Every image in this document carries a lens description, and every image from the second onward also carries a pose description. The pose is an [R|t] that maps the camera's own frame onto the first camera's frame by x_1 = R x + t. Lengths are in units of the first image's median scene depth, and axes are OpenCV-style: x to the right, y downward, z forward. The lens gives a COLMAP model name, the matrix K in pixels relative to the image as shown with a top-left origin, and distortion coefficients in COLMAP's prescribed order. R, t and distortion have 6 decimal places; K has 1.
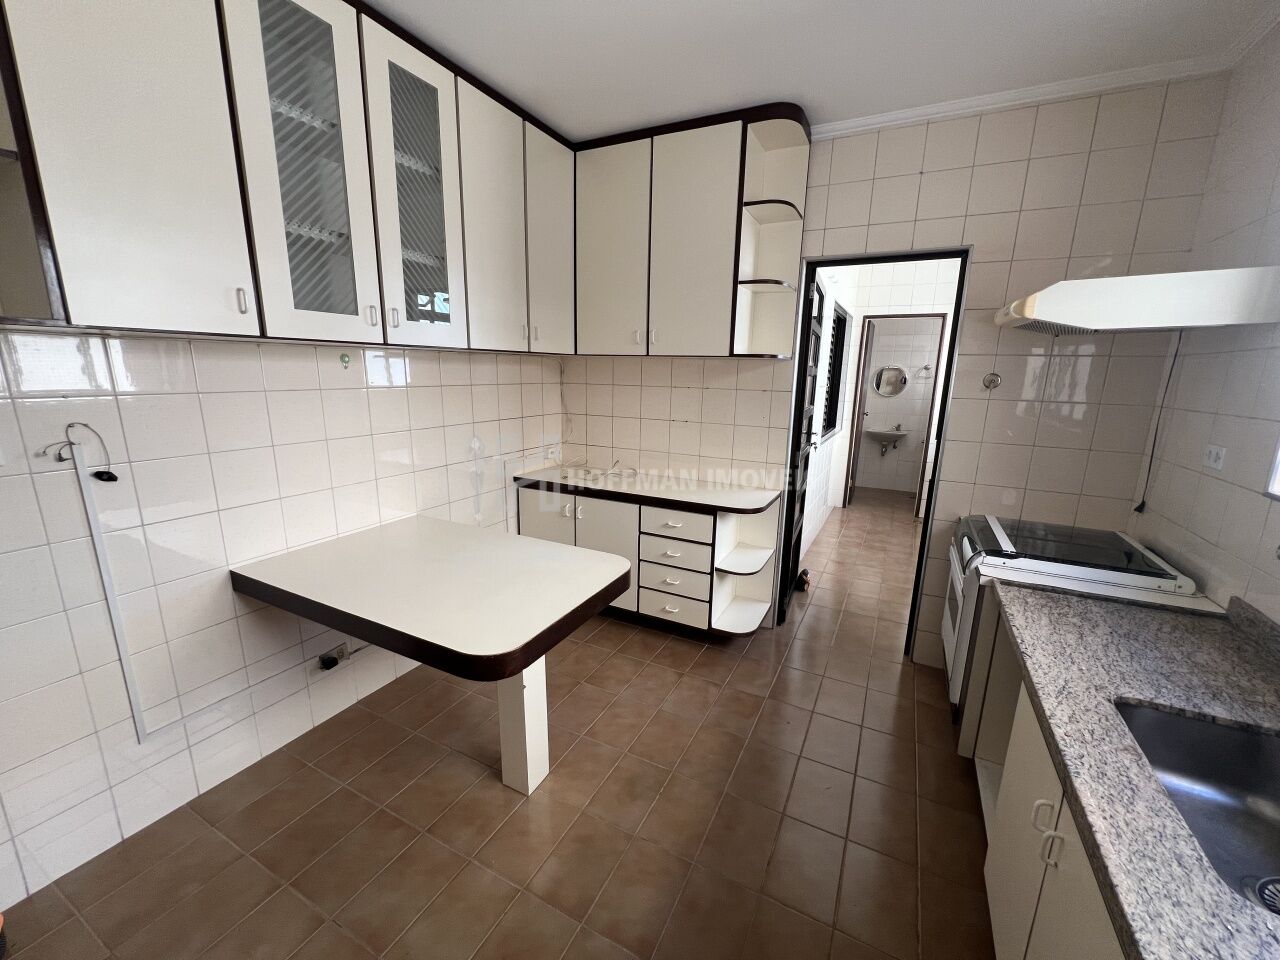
lens RADIAL K [[510.3, 0, 638.7], [0, 510.3, 482.6], [0, 0, 1]] dist [-0.000827, 0.000766]
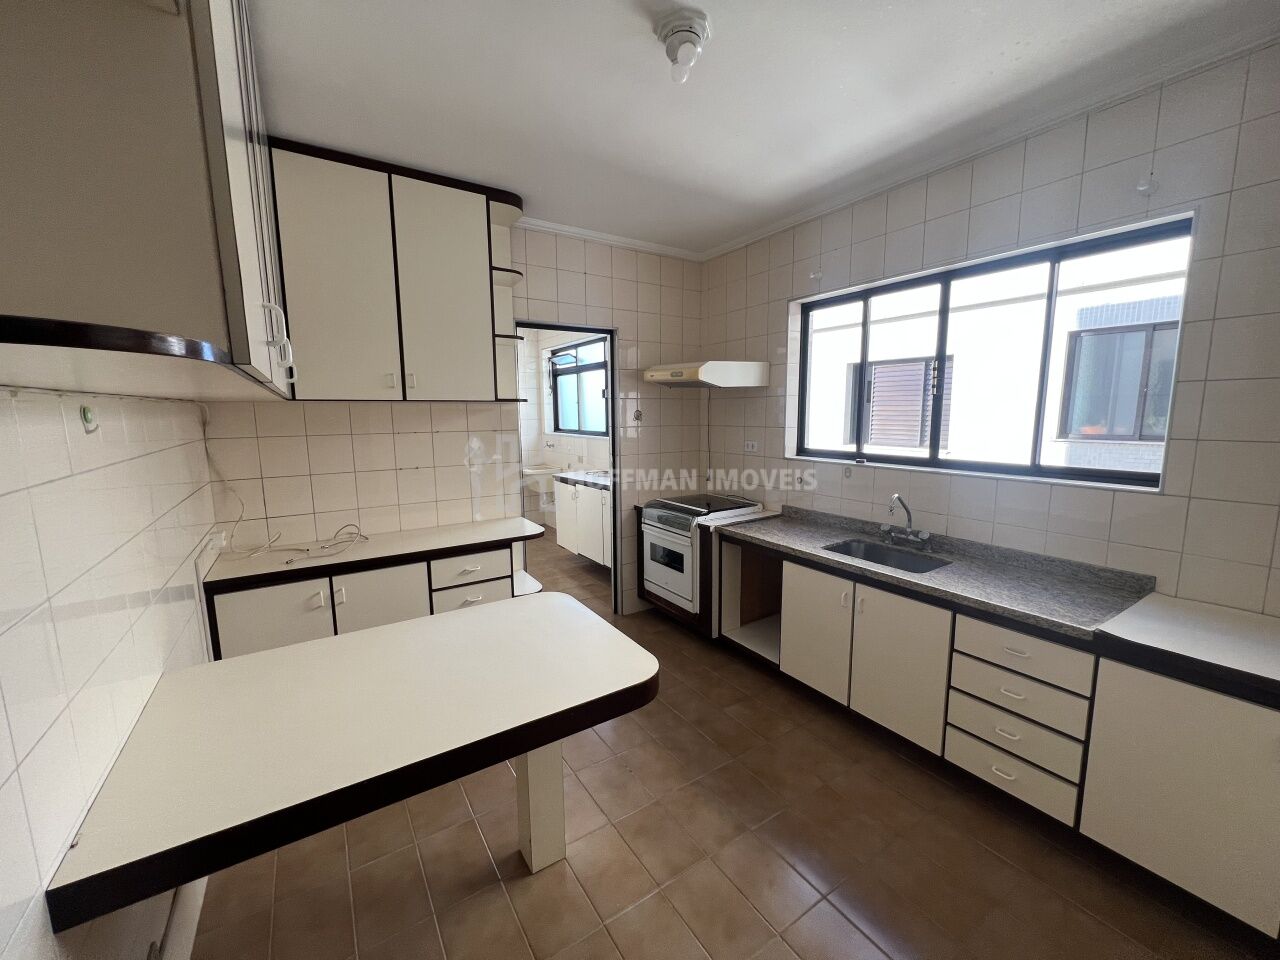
lens RADIAL K [[510.3, 0, 642.4], [0, 510.3, 482.7], [0, 0, 1]] dist [-0.000827, 0.000766]
pose [[0.499169, -0.147437, 0.853870, -0.755216], [0.204566, 0.977615, 0.049215, -0.080234], [-0.842012, 0.150106, 0.518155, 0.239661]]
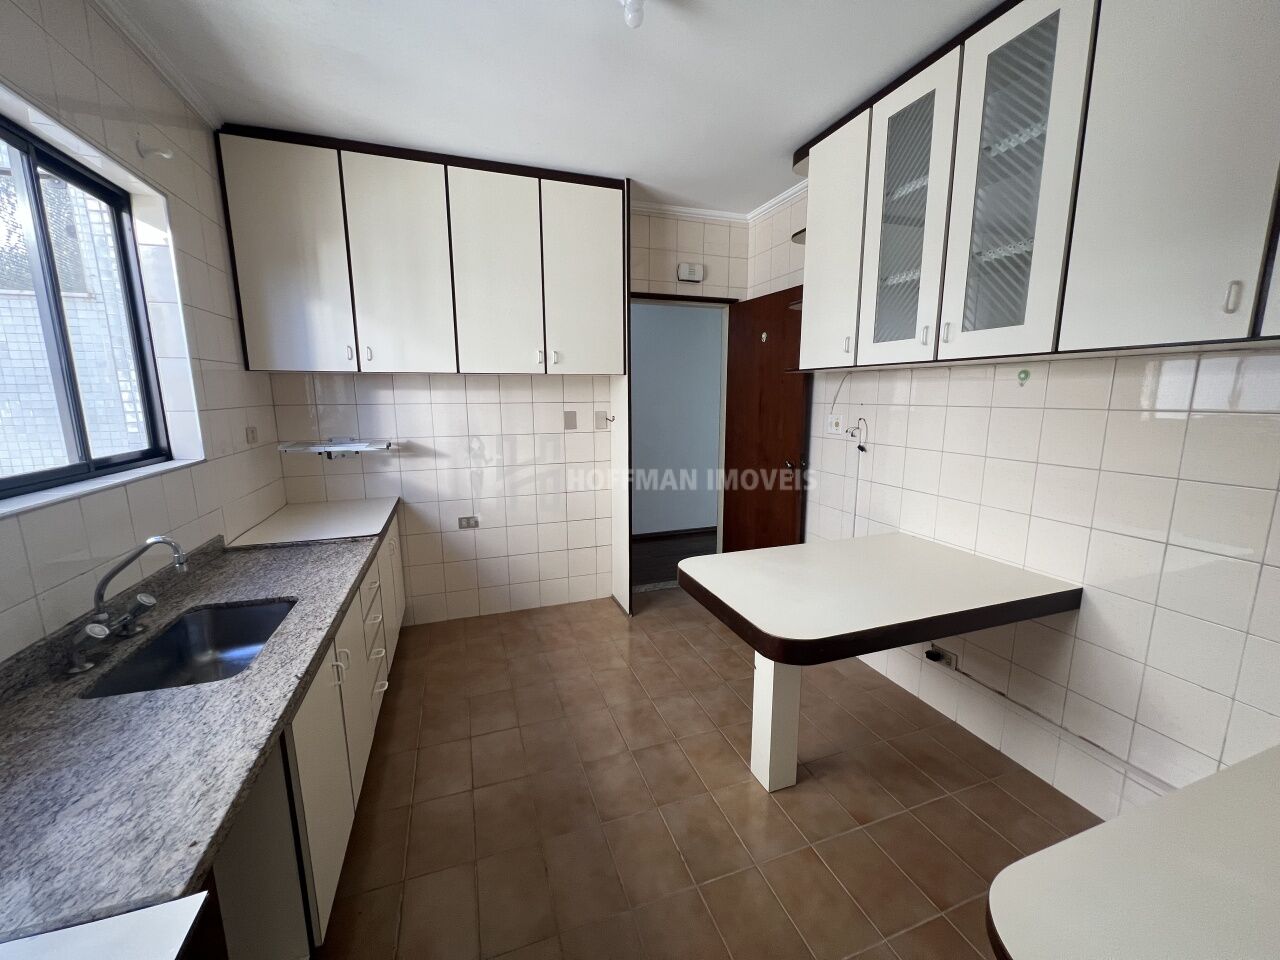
lens RADIAL K [[510.3, 0, 639.4], [0, 510.3, 475.3], [0, 0, 1]] dist [-0.000827, 0.000766]
pose [[-0.681854, 0.101107, -0.724467, 0.588420], [-0.164041, 0.944041, 0.286143, -0.223694], [0.712857, 0.313950, -0.627112, 1.153335]]
